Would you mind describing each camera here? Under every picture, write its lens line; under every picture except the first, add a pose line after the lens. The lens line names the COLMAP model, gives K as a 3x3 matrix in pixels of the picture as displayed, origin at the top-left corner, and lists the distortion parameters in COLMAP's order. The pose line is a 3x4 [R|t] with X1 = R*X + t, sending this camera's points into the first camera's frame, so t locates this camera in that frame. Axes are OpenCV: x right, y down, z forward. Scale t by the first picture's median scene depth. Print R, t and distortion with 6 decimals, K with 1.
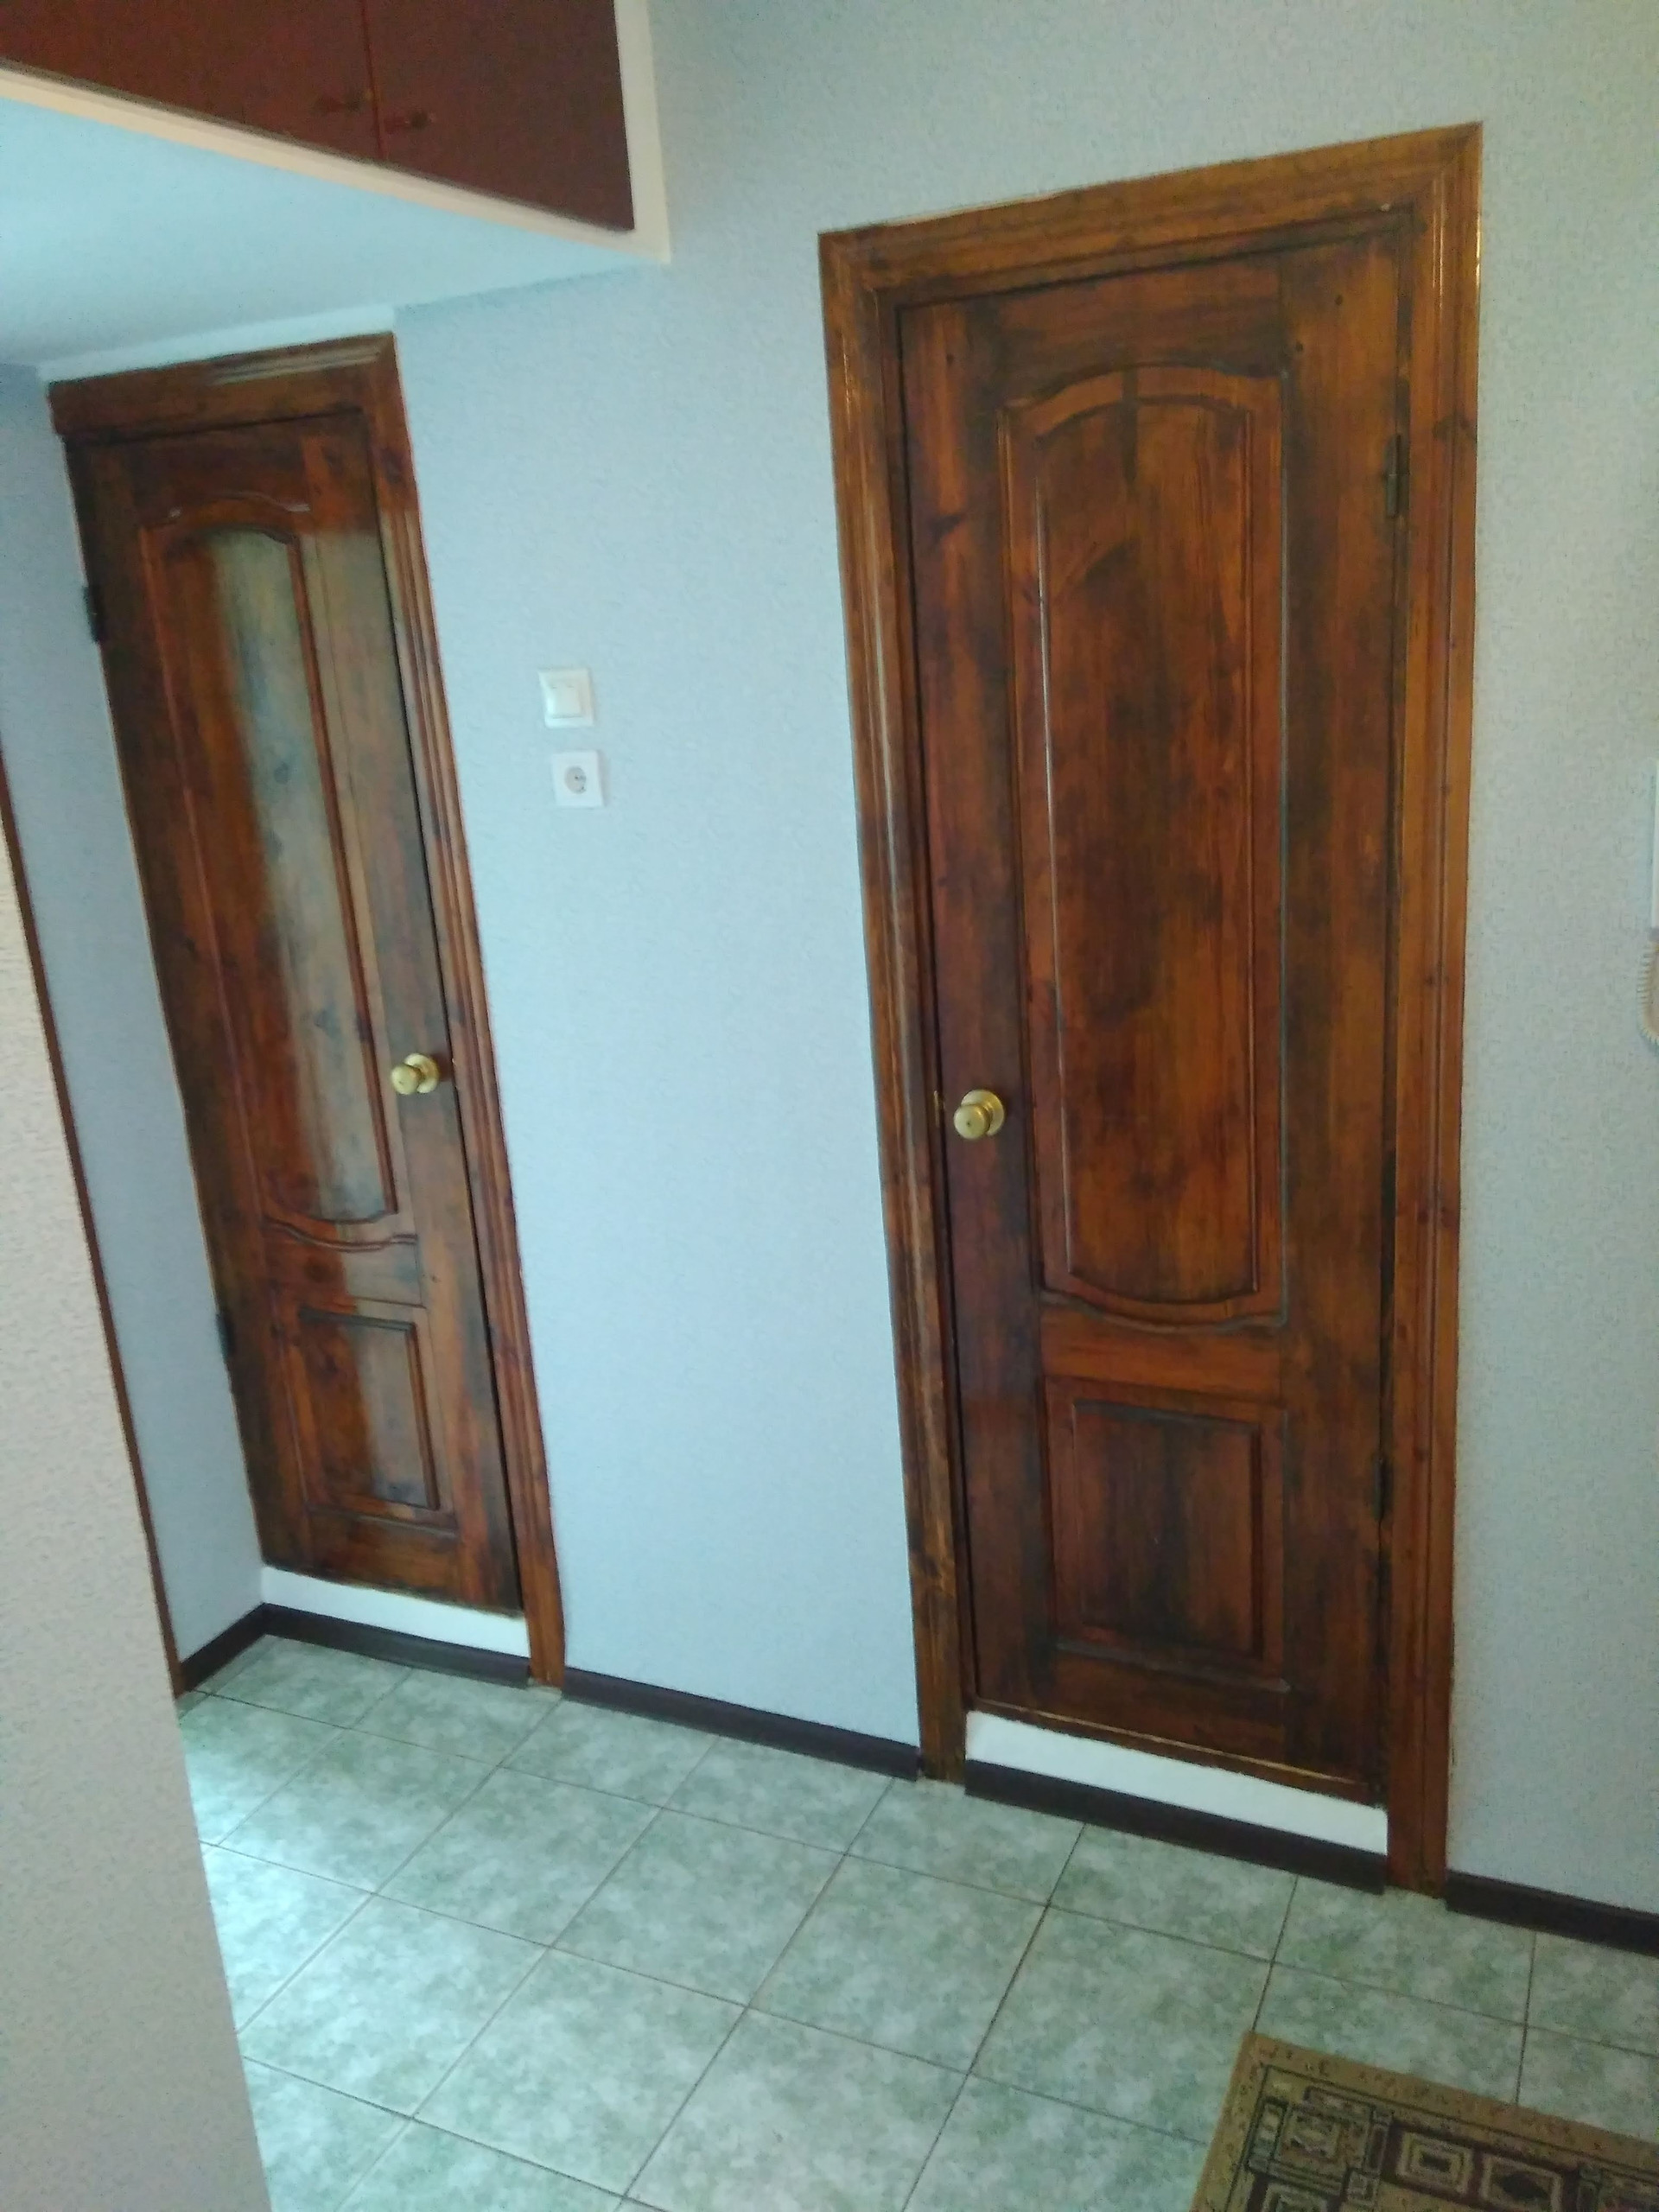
lens RADIAL K [[1761.8, 0, 829.5], [0, 1761.8, 1106.0], [0, 0, 1]] dist [0.051702, -0.071553]
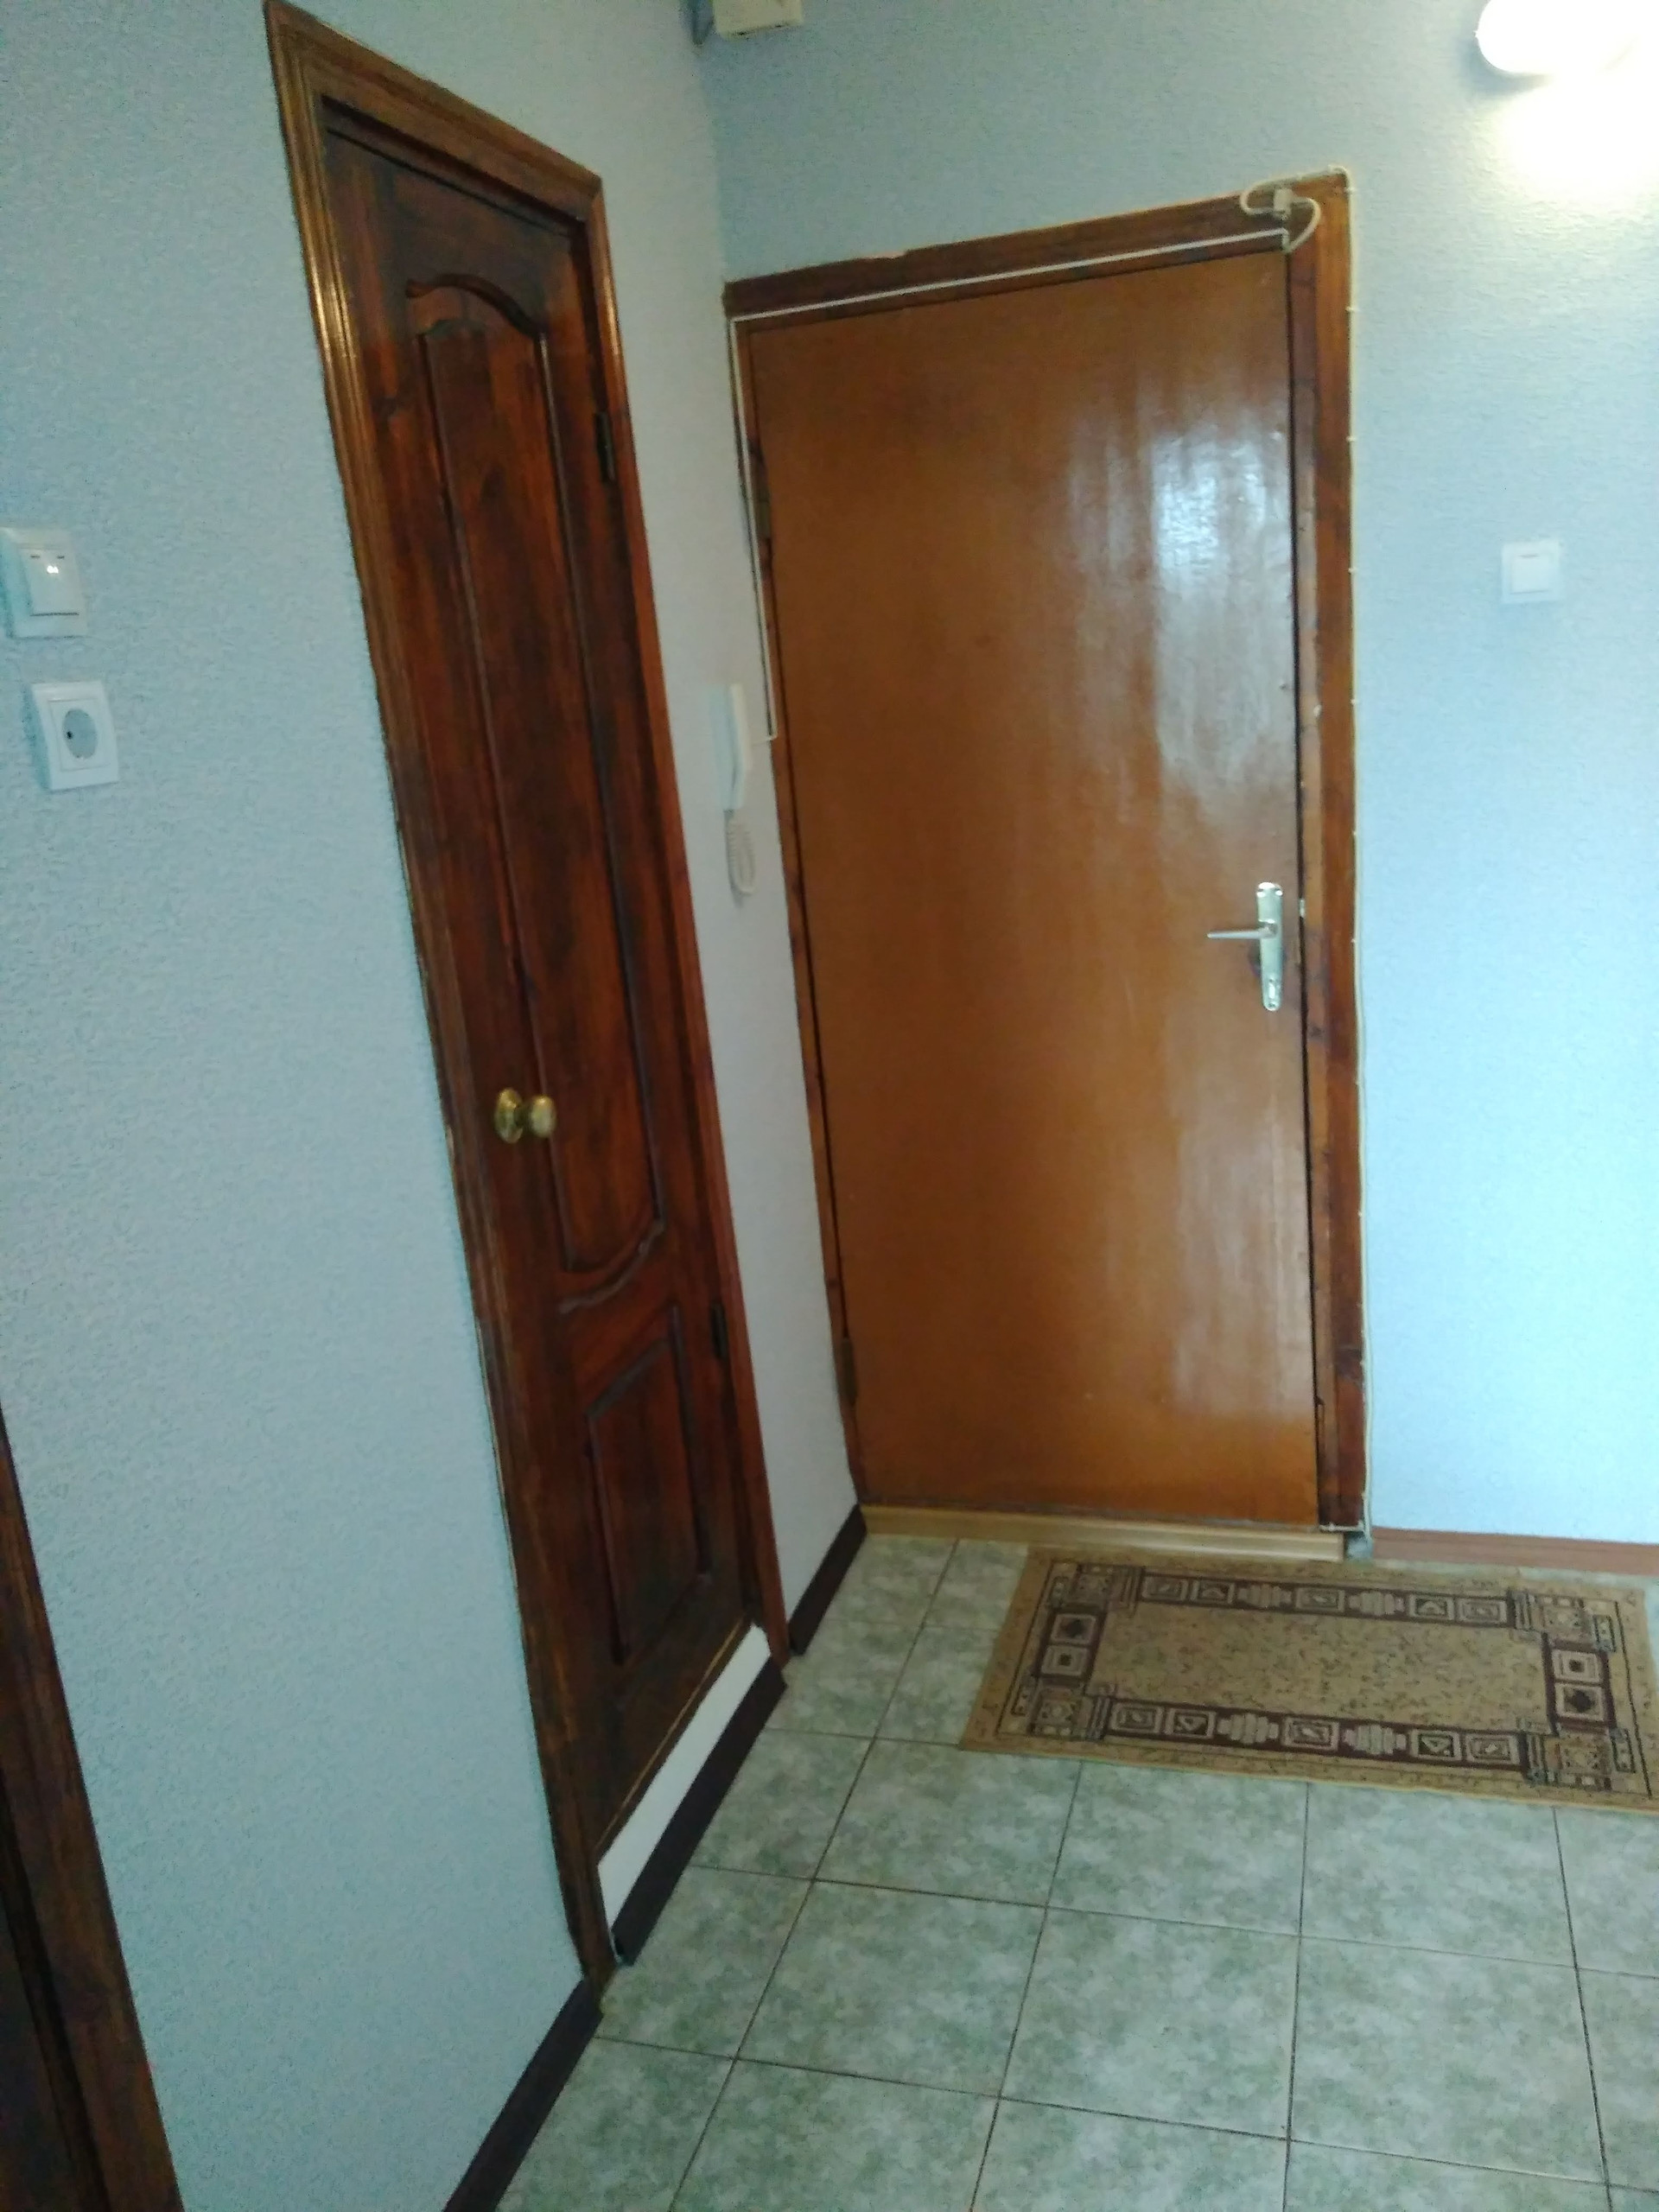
lens RADIAL K [[1737.4, 0, 829.5], [0, 1737.4, 1106.0], [0, 0, 1]] dist [0.057084, -0.109739]
pose [[-0.139622, -0.151645, 0.978524, -0.810433], [0.377240, 0.905534, 0.194161, -0.112880], [-0.915530, 0.396247, -0.069226, 0.993307]]
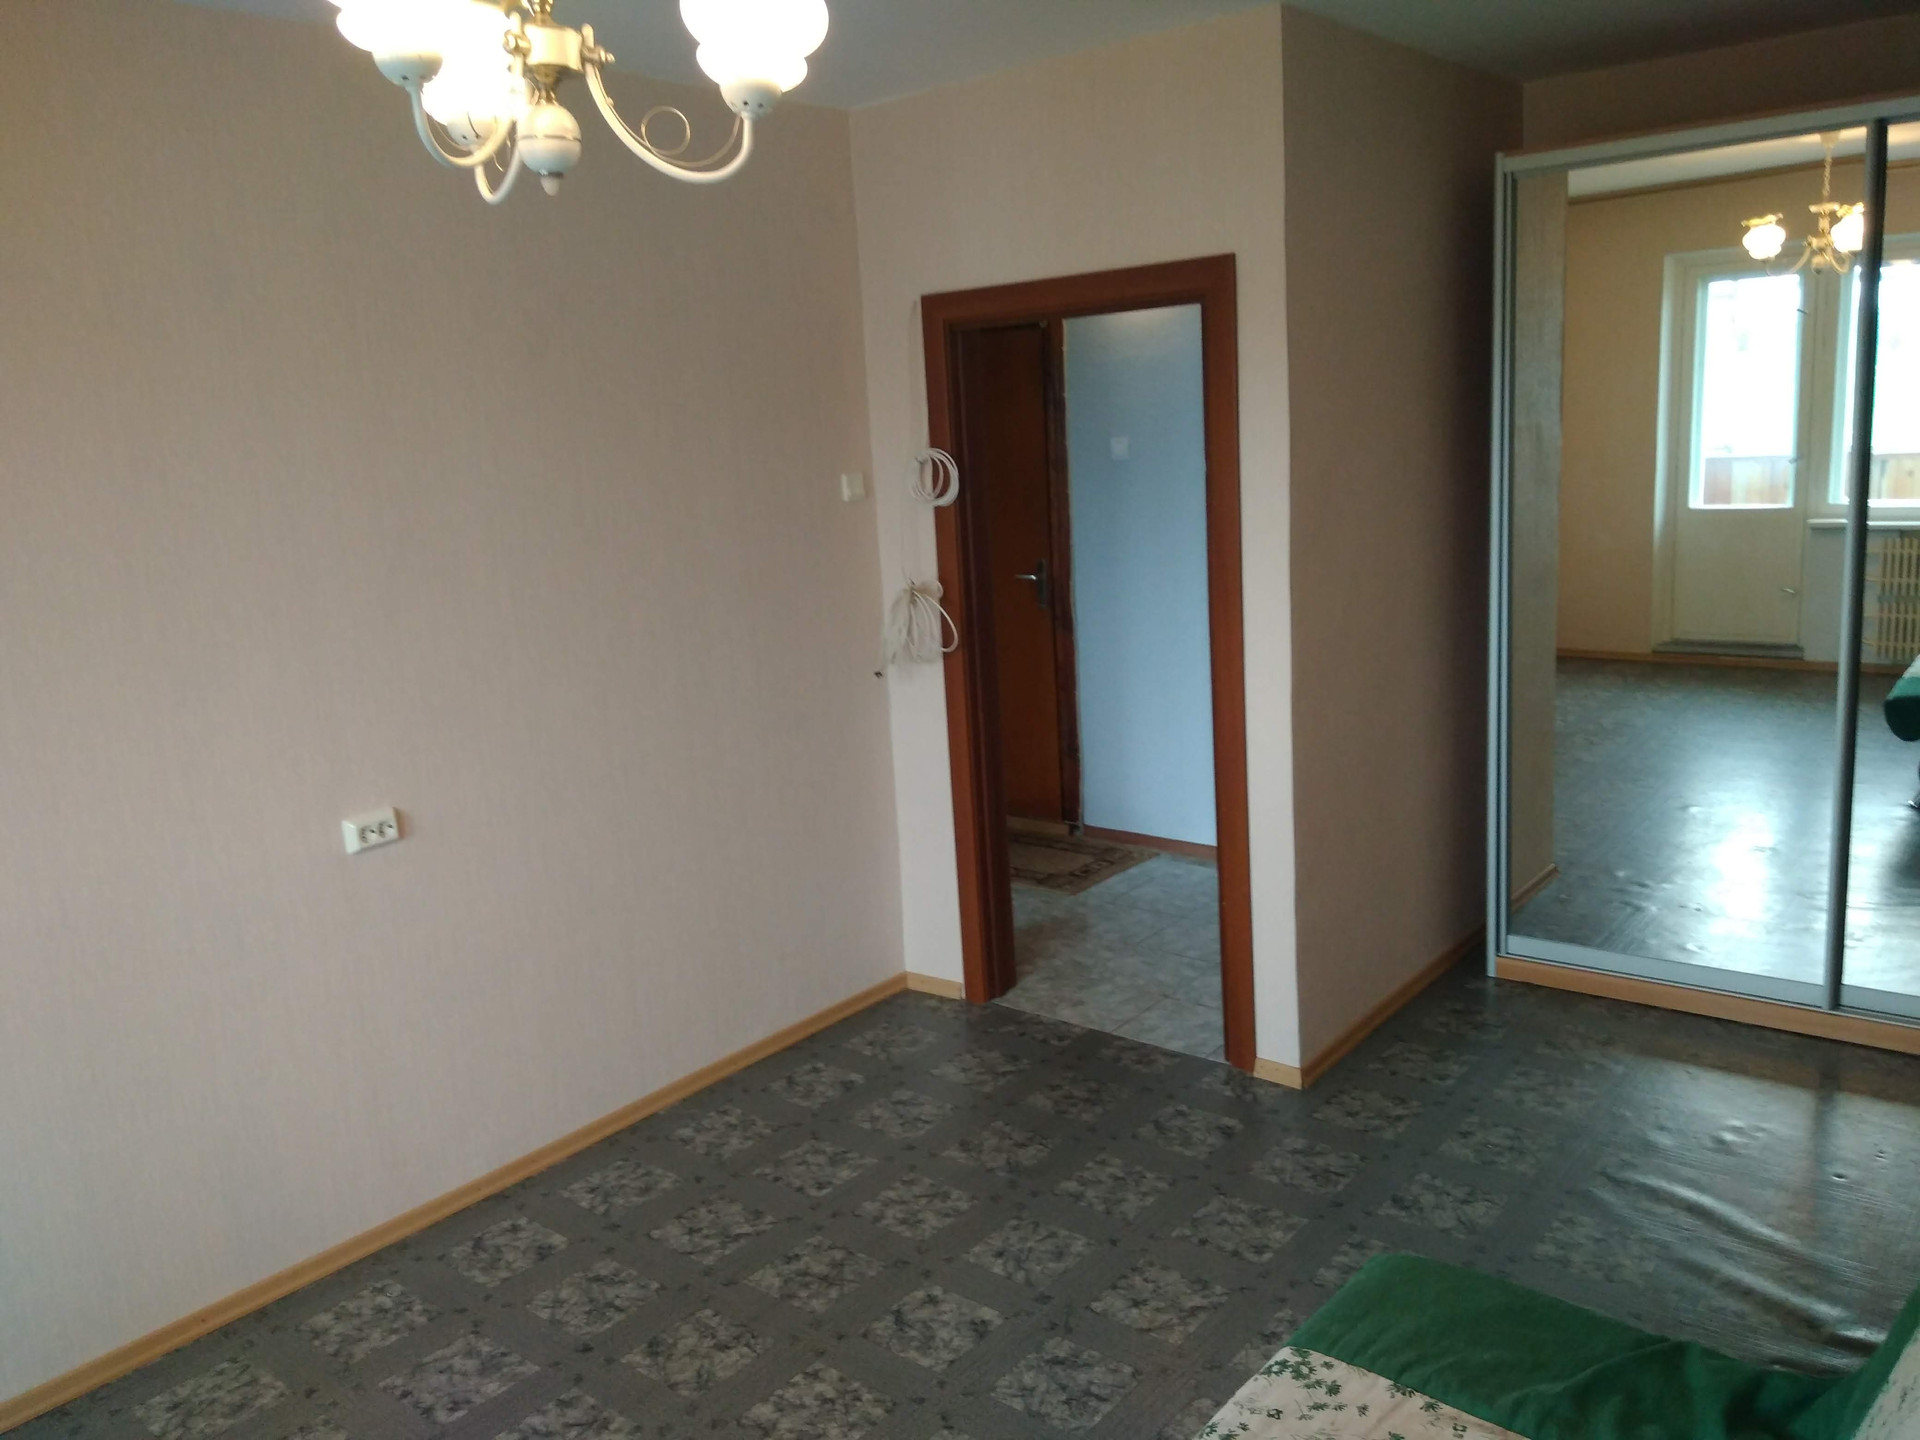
lens RADIAL K [[1508.1, 0, 960.0], [0, 1508.1, 720.0], [0, 0, 1]] dist [0.057084, -0.109739]
pose [[0.239621, -0.133770, 0.961607, -2.341627], [0.308115, 0.949738, 0.055341, 0.179546], [-0.920677, 0.283025, 0.268794, 0.054815]]
